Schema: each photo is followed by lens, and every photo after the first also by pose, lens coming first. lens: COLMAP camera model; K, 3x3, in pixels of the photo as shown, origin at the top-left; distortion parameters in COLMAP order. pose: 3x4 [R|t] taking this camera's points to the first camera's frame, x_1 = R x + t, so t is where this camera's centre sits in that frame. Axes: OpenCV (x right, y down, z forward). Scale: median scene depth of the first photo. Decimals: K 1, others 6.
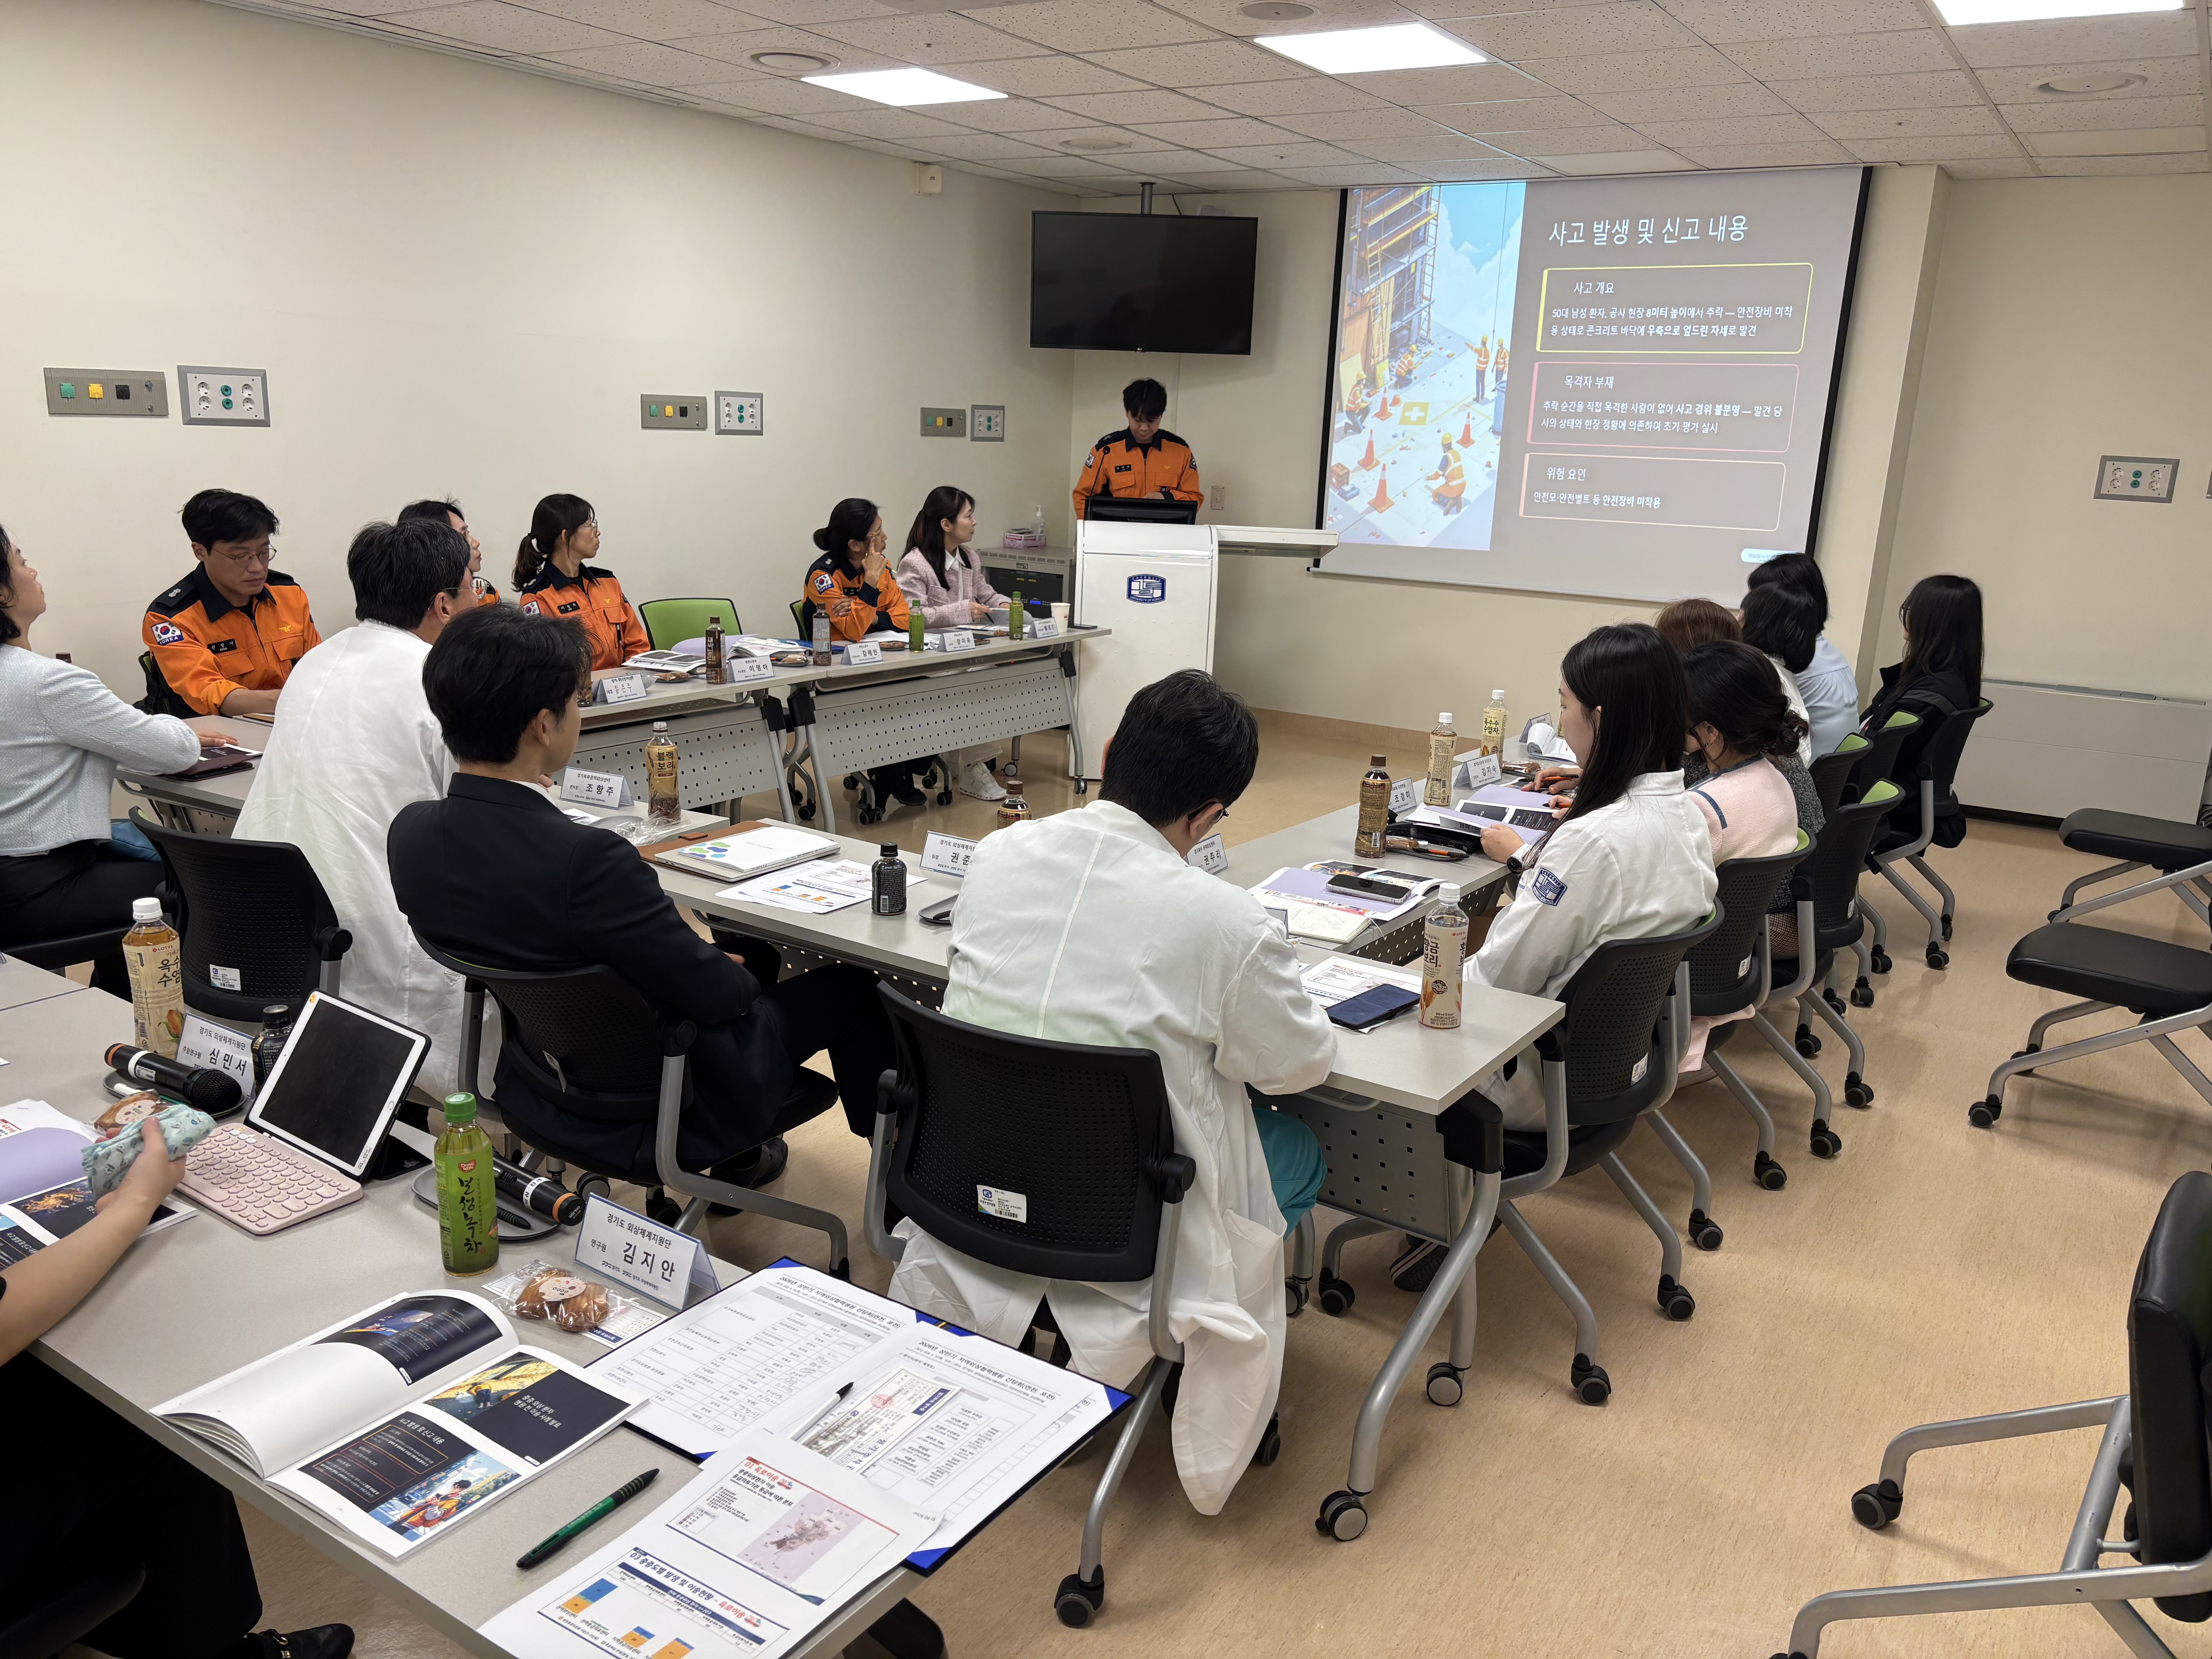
lens RADIAL K [[1663.5, 0, 1120.8], [0, 1663.5, 871.7], [0, 0, 1]] dist [0.055991, -0.082866]
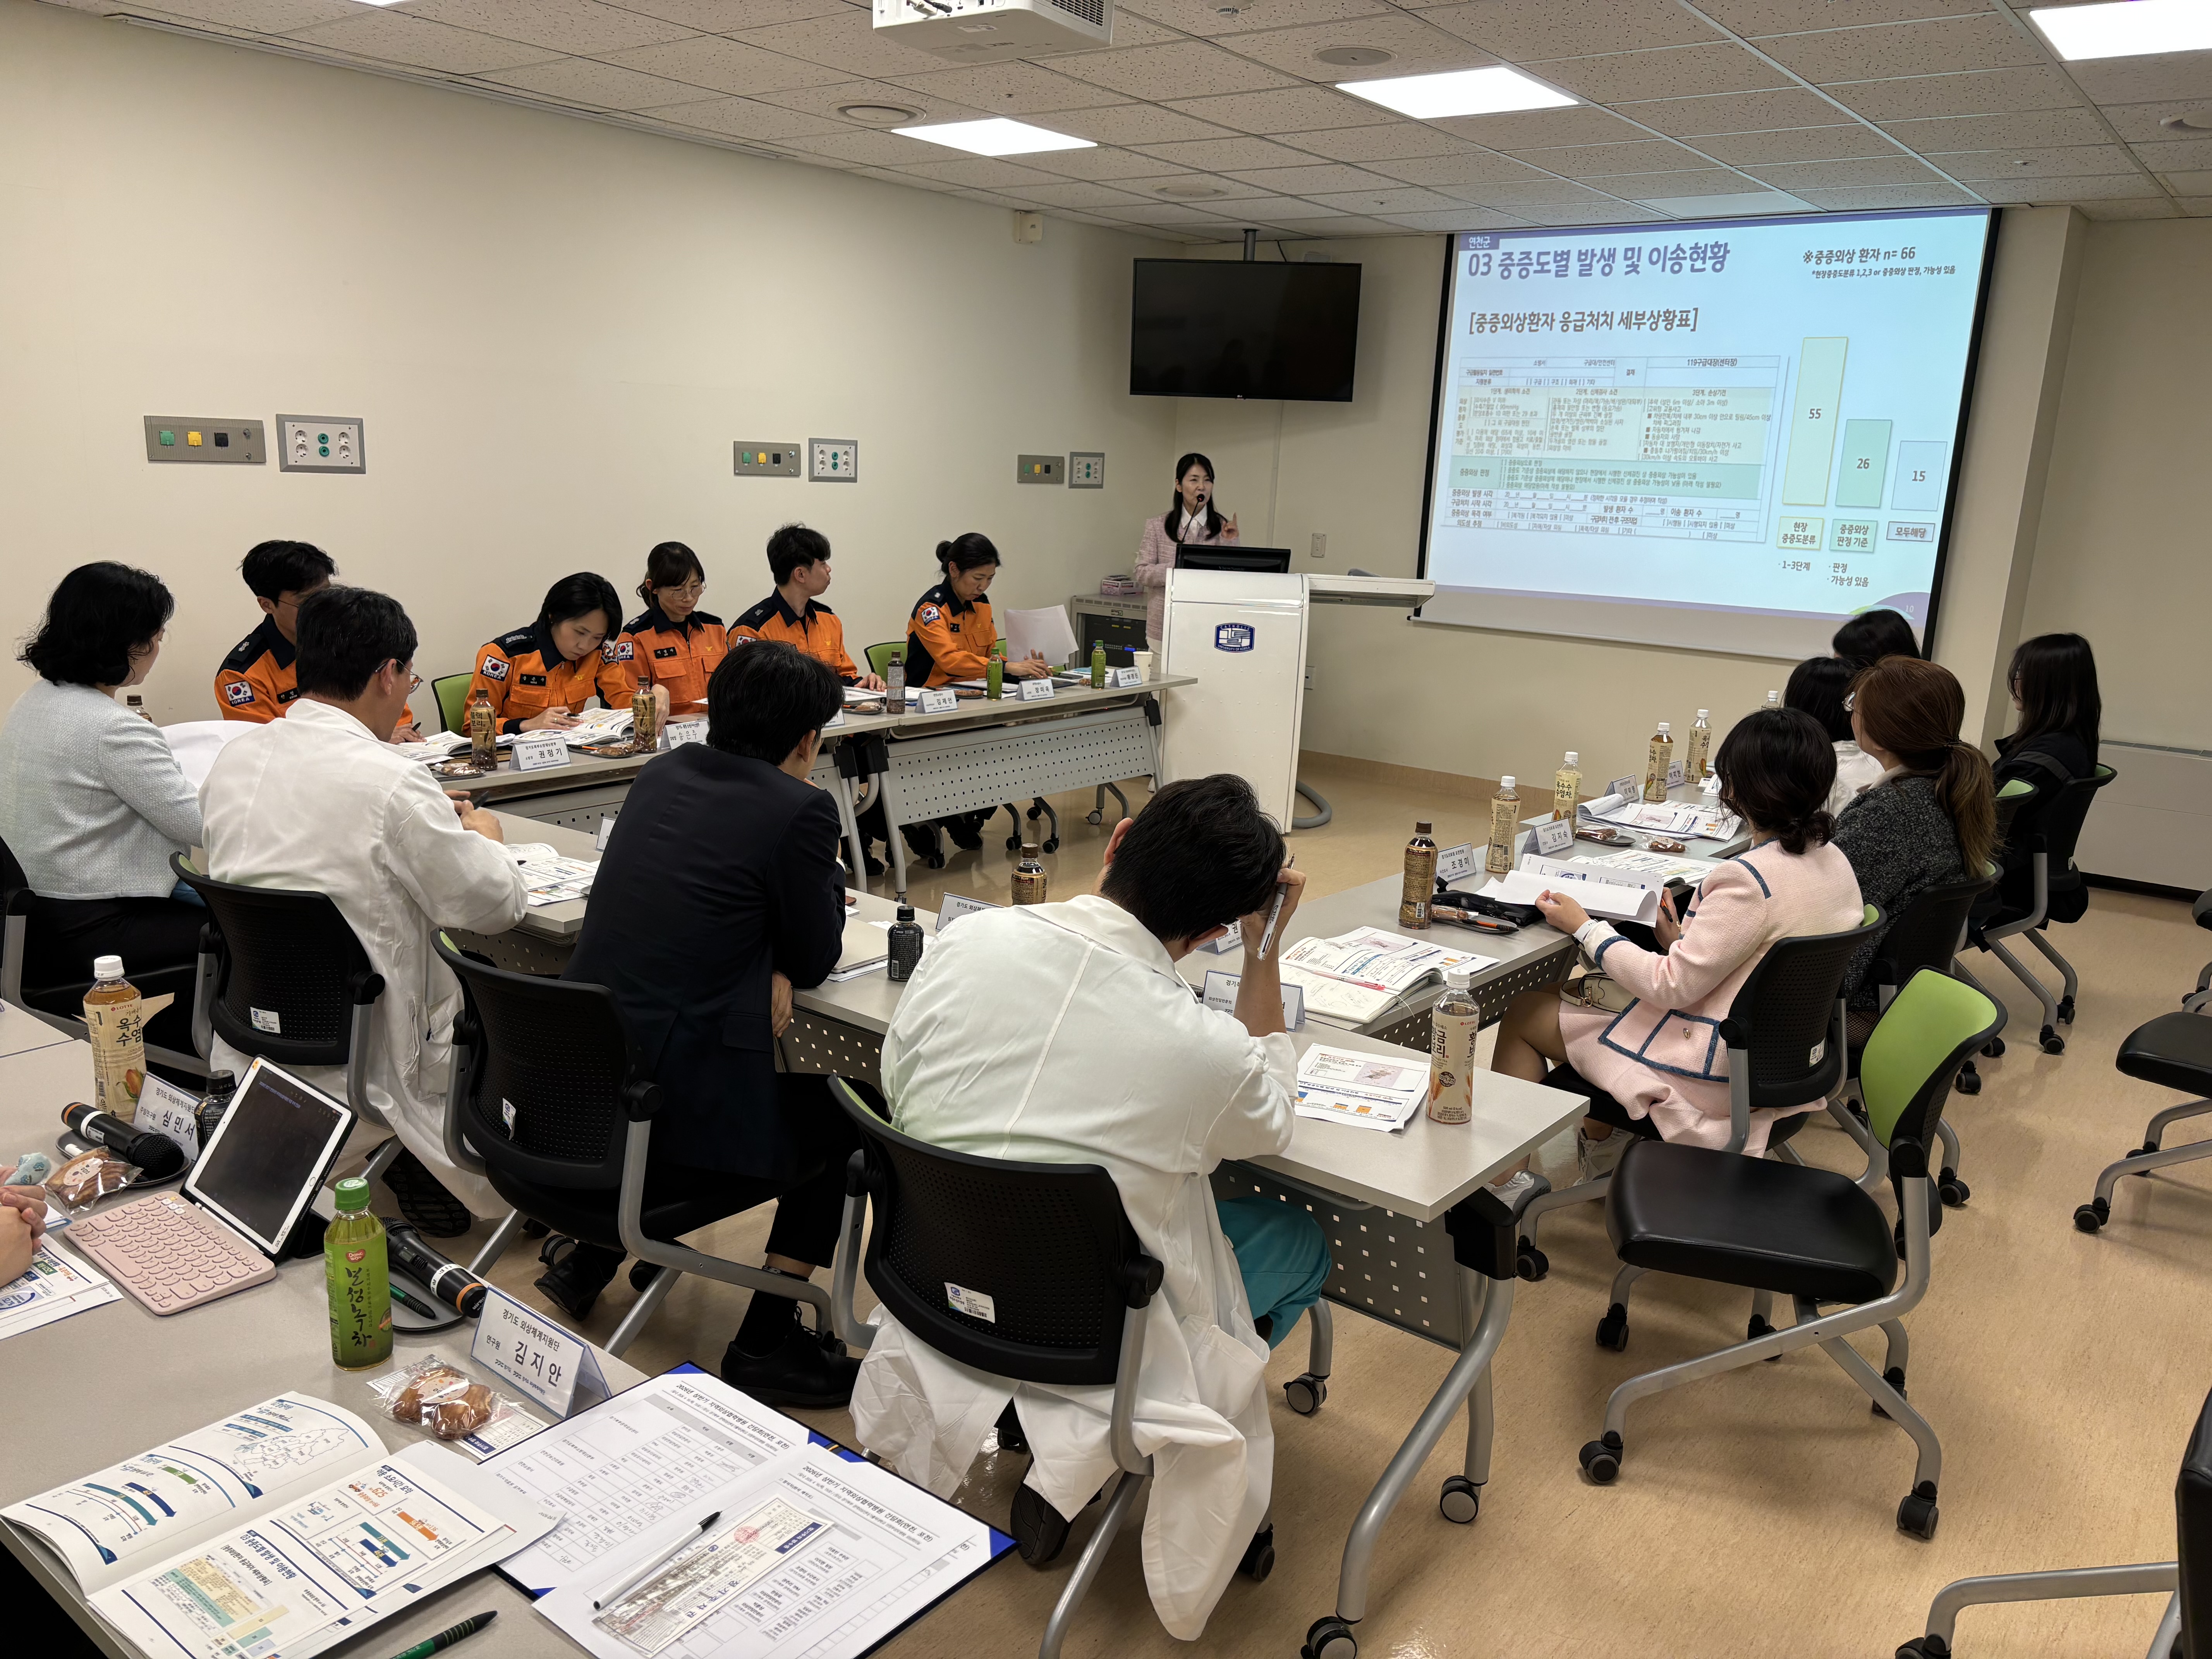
lens RADIAL K [[1679.1, 0, 1103.0], [0, 1679.1, 872.4], [0, 0, 1]] dist [0.053266, -0.079834]
pose [[0.996922, 0.020696, -0.075625, 0.056129], [-0.022695, 0.999413, -0.025667, -0.015097], [0.075049, 0.027304, 0.996806, 0.032432]]
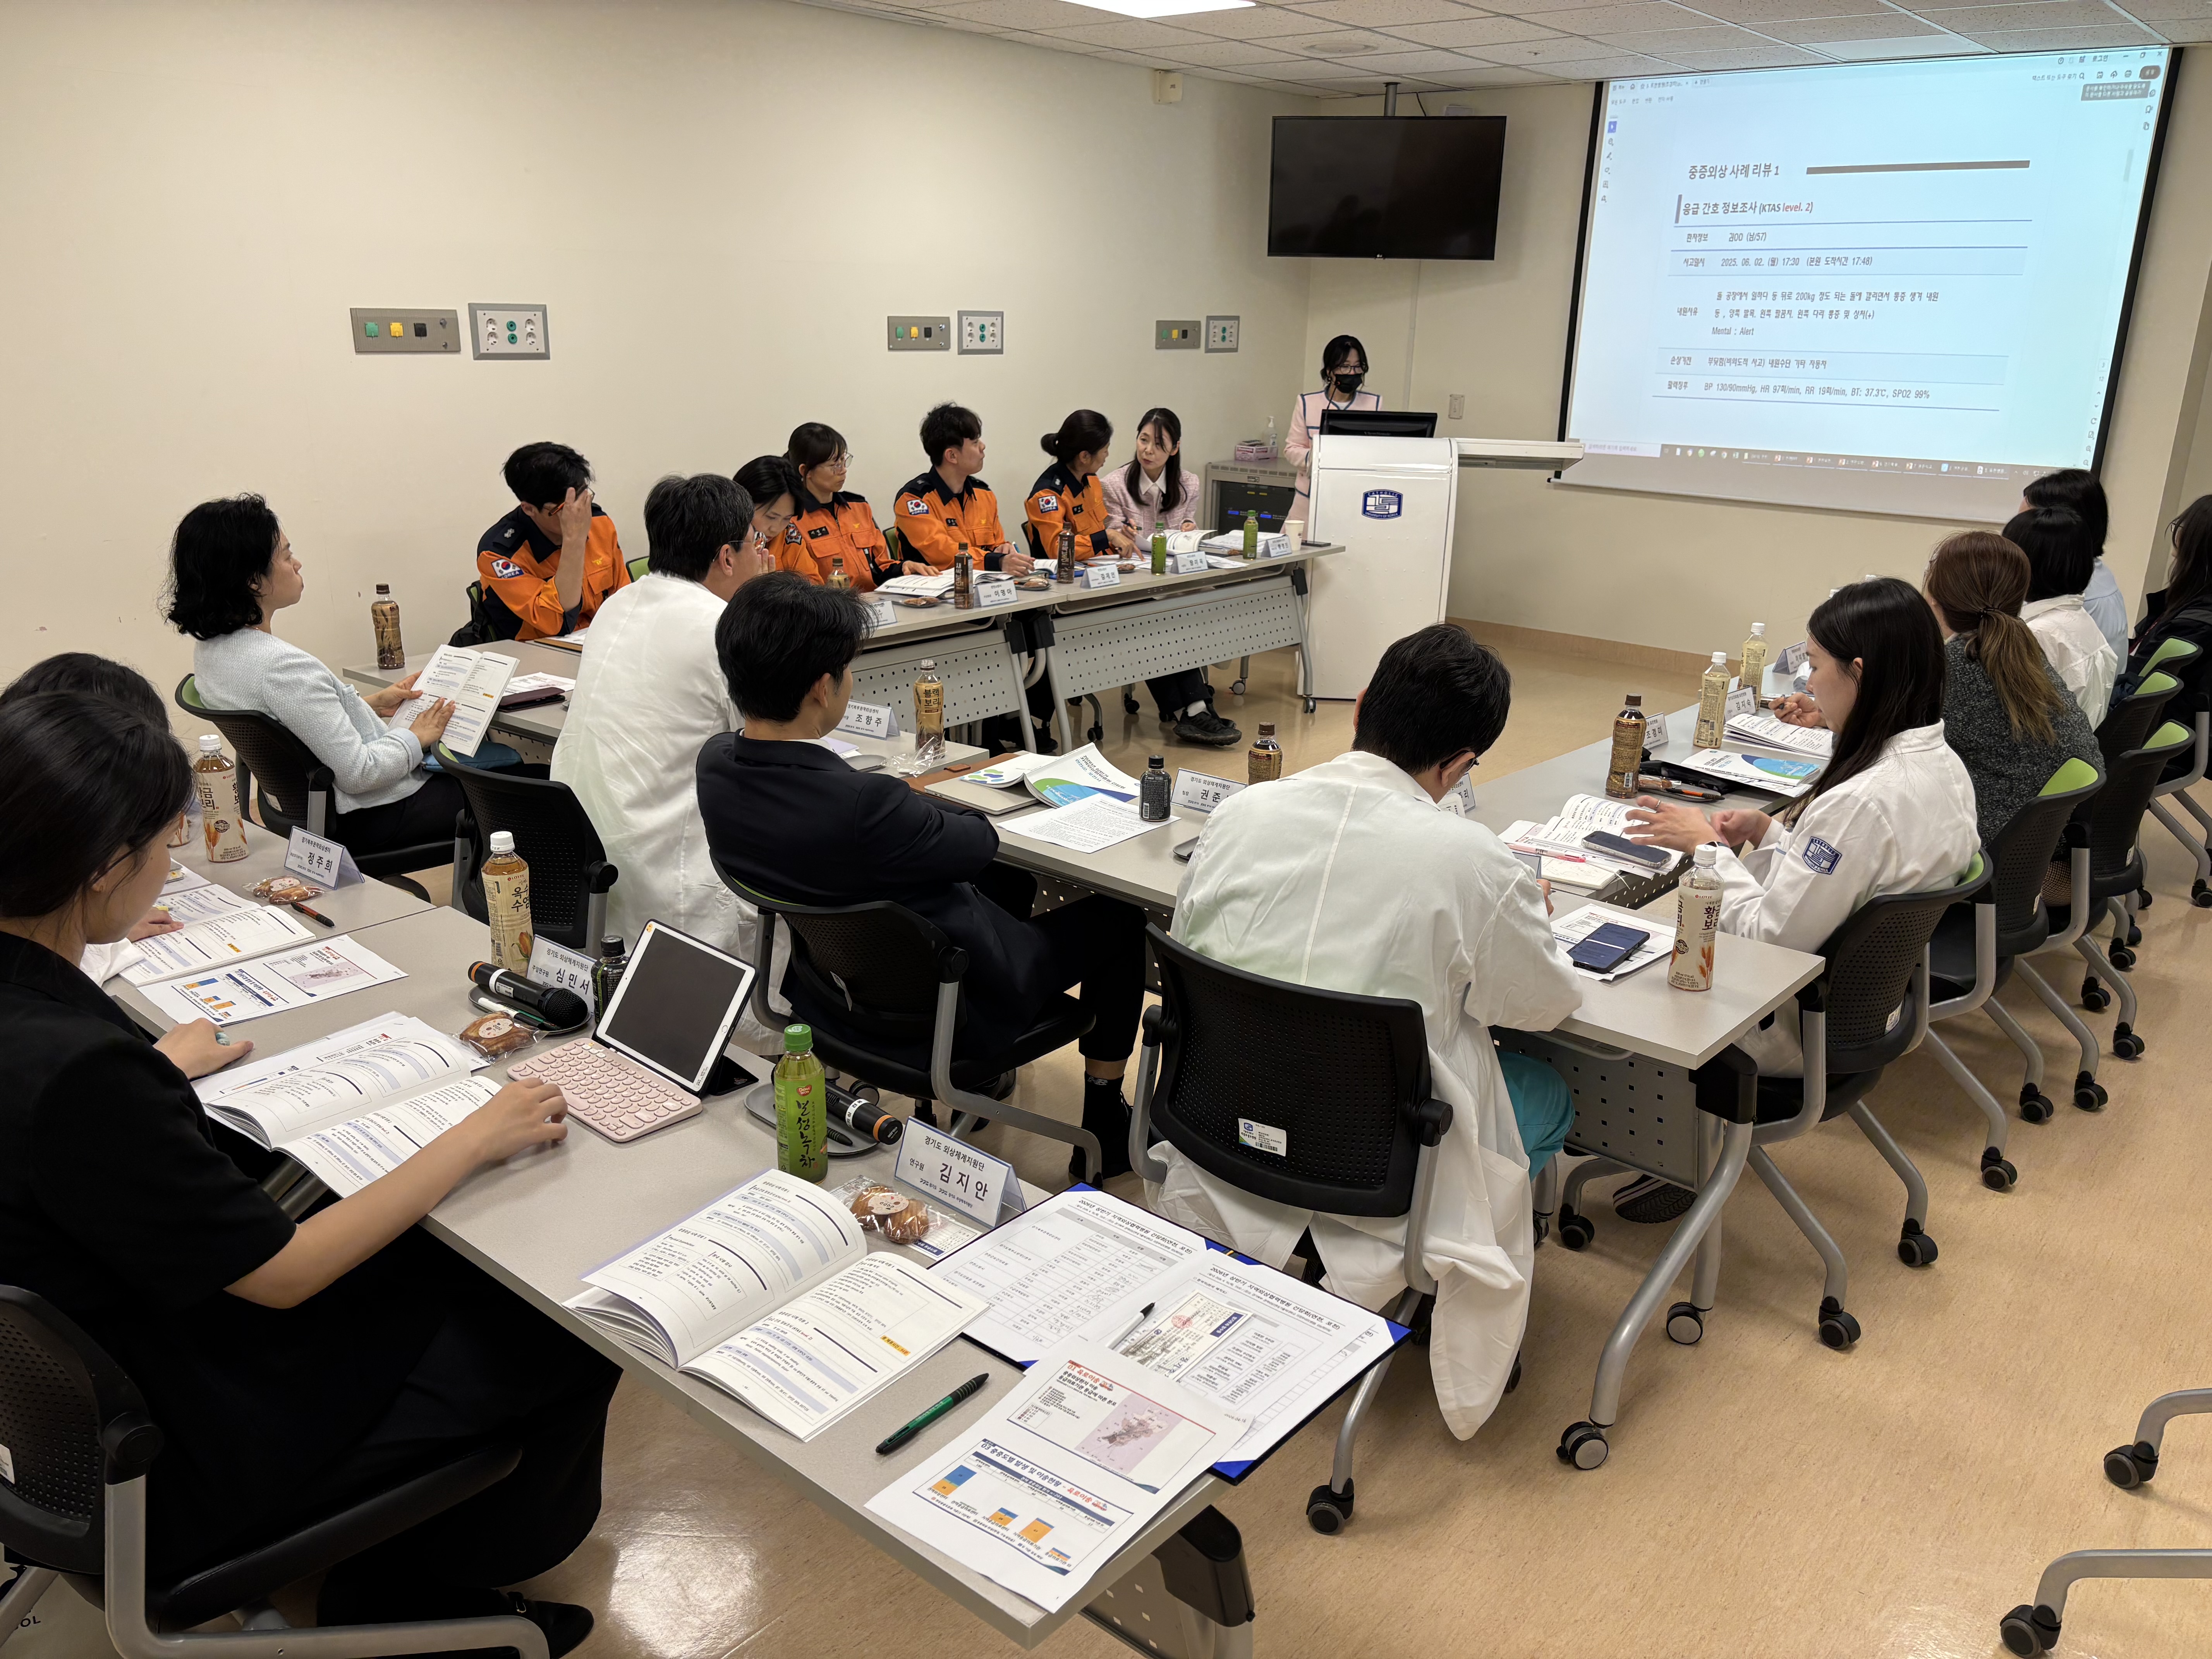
lens RADIAL K [[1674.5, 0, 1140.7], [0, 1674.5, 860.0], [0, 0, 1]] dist [0.038236, -0.068457]
pose [[0.992840, 0.021433, -0.117510, -0.021100], [-0.015990, 0.998764, 0.047070, -0.017548], [0.118374, -0.044854, 0.991956, -0.037884]]
